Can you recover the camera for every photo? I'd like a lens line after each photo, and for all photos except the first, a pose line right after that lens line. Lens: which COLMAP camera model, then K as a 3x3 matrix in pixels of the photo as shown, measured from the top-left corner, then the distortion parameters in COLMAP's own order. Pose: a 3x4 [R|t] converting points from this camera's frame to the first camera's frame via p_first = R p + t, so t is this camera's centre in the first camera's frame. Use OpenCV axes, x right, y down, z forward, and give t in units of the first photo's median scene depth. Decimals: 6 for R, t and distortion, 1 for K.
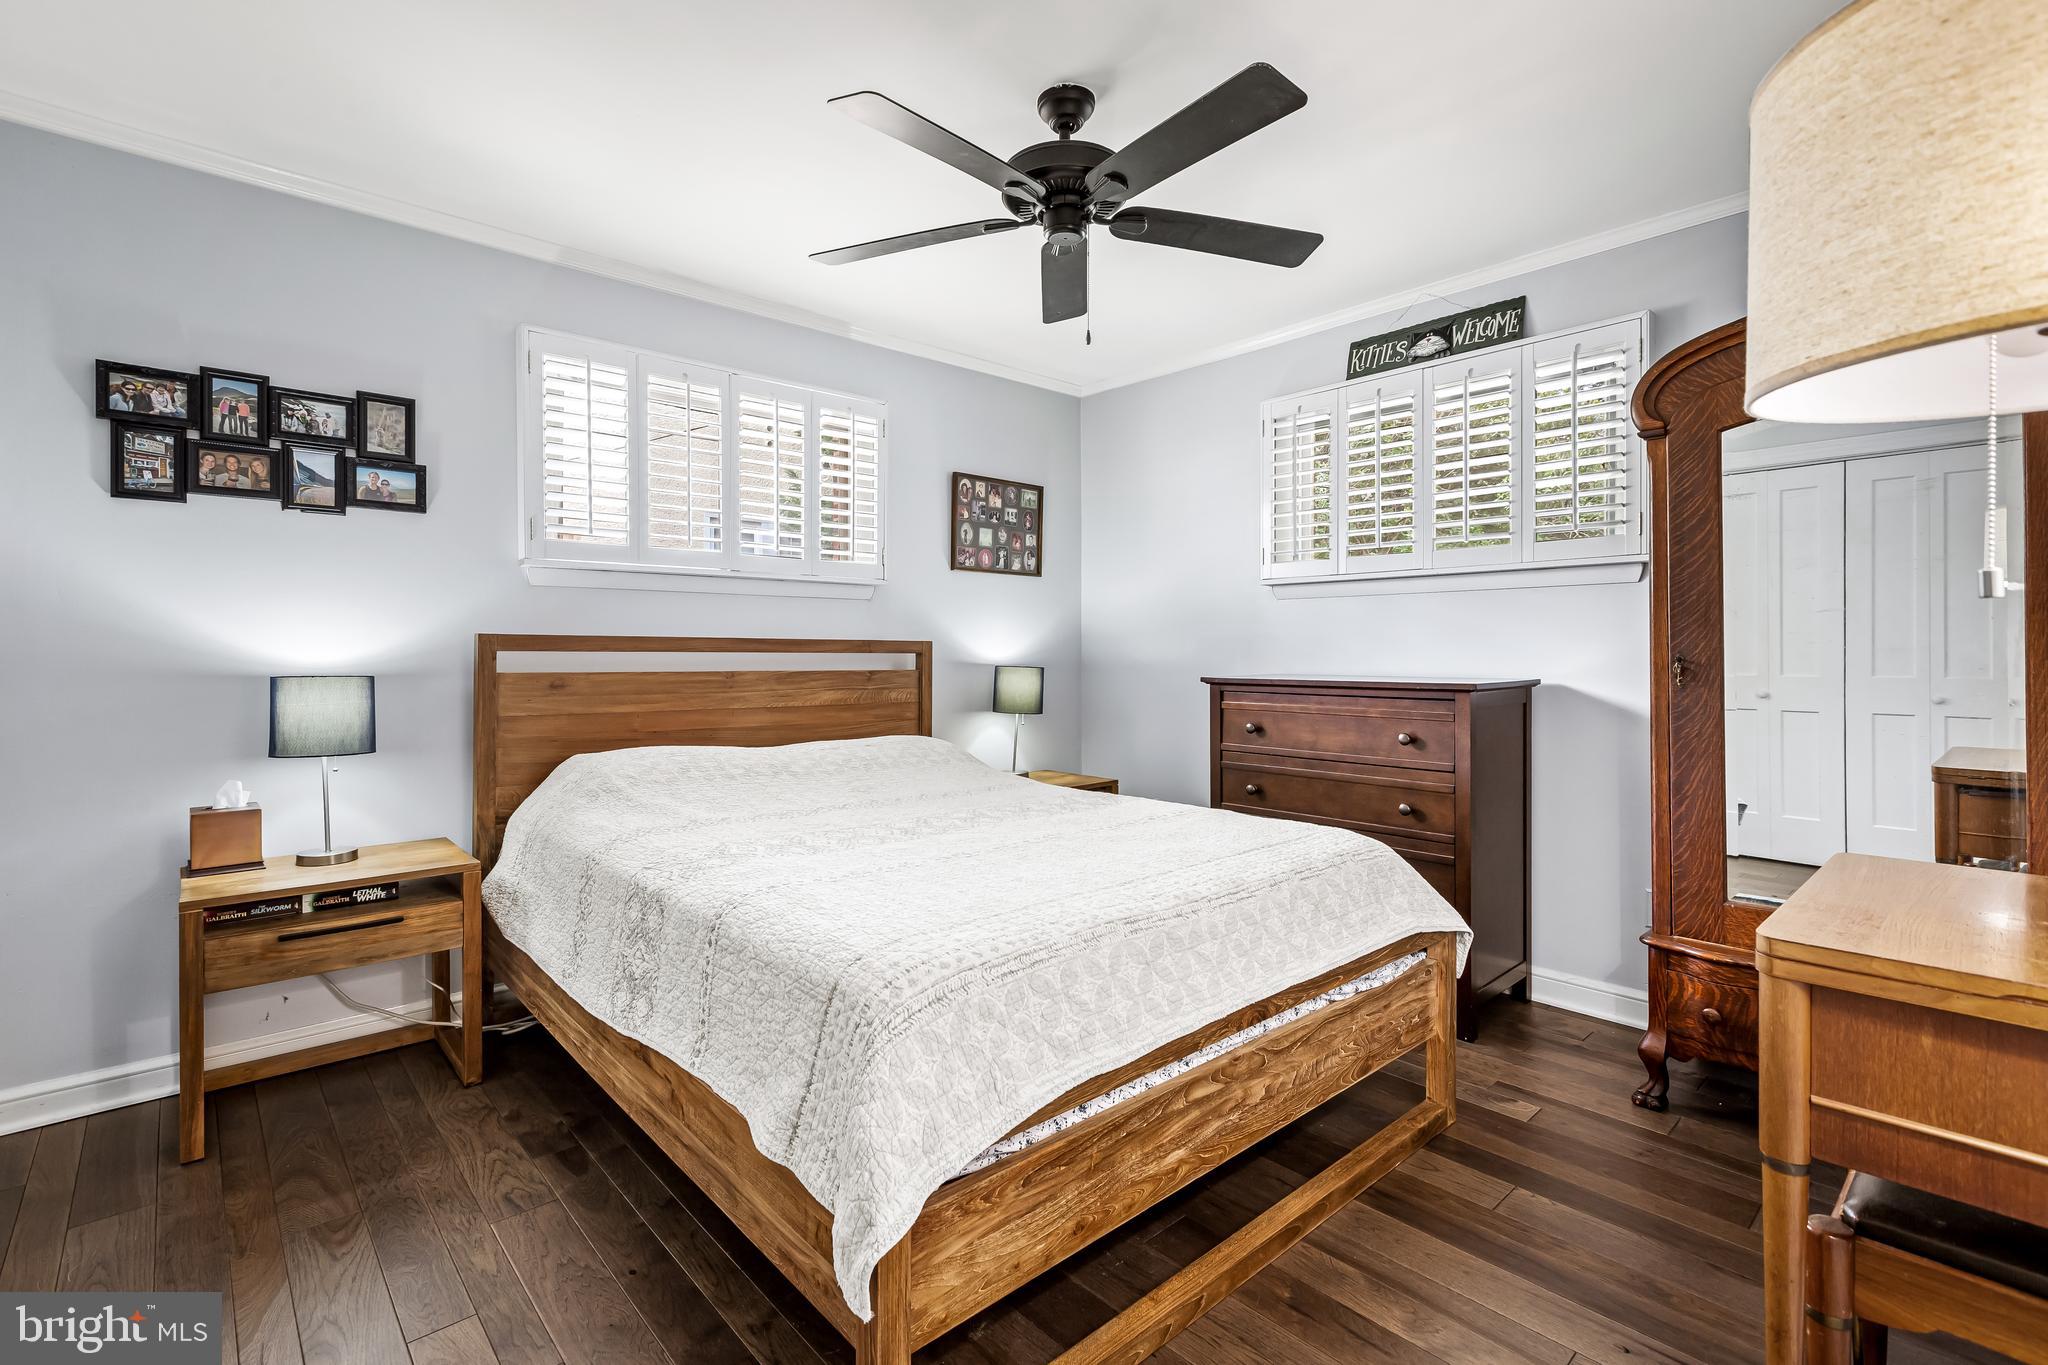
lens RADIAL K [[935.2, 0, 1011.1], [0, 935.2, 676.0], [0, 0, 1]] dist [-0.001285, 0.000723]
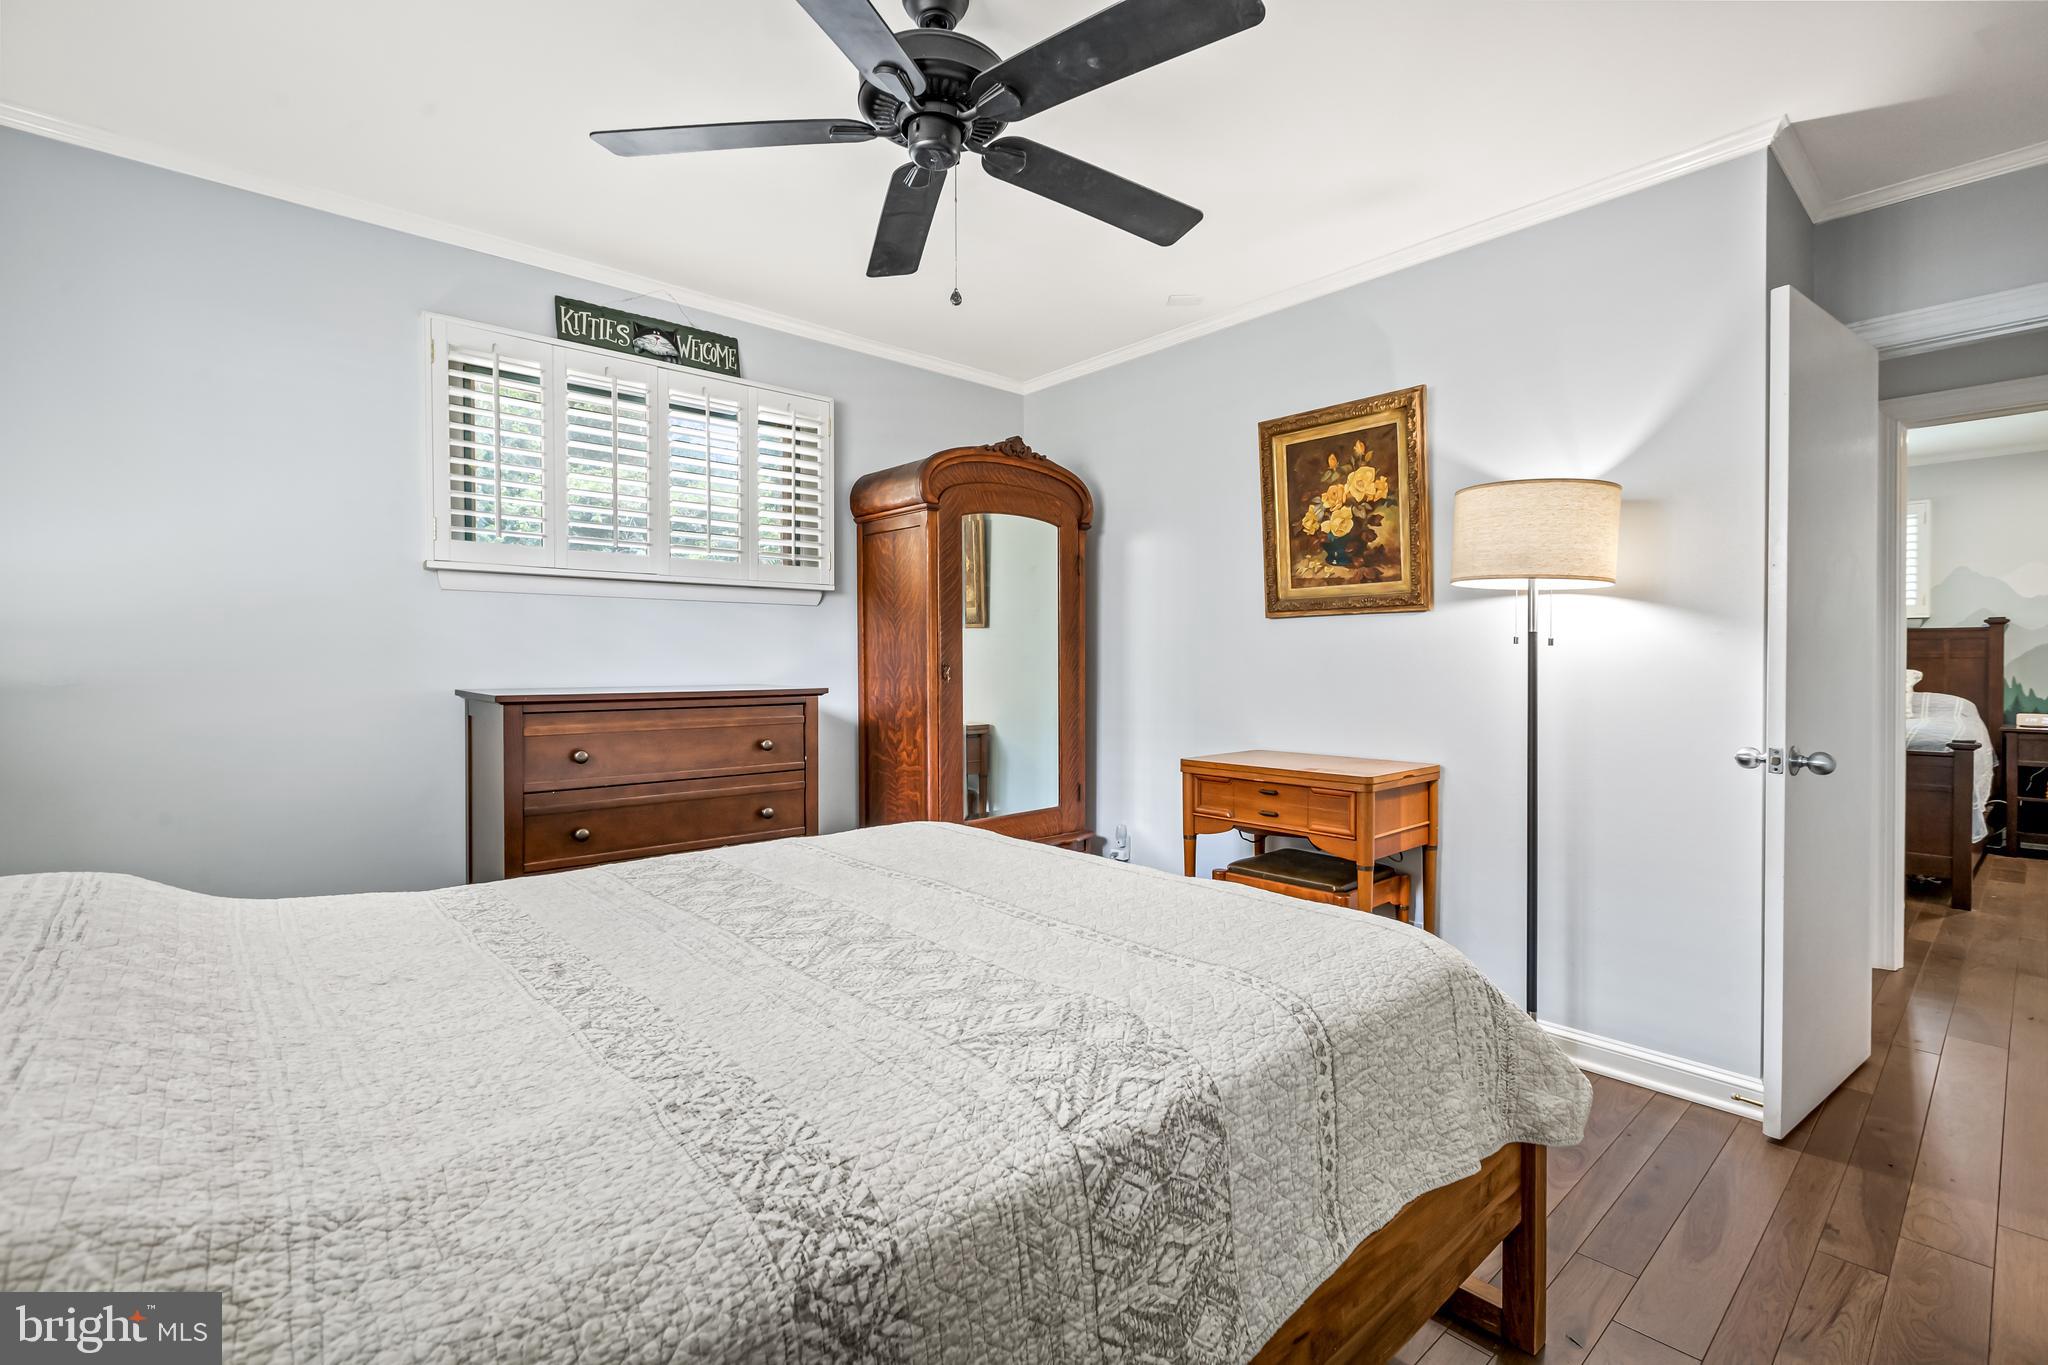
lens RADIAL K [[935.2, 0, 1020.7], [0, 935.2, 667.8], [0, 0, 1]] dist [-0.001285, 0.000723]
pose [[-0.017083, -0.005651, 0.999838, -0.865193], [0.026182, 0.999639, 0.006097, -0.023759], [-0.999511, 0.026282, -0.016929, 1.061129]]
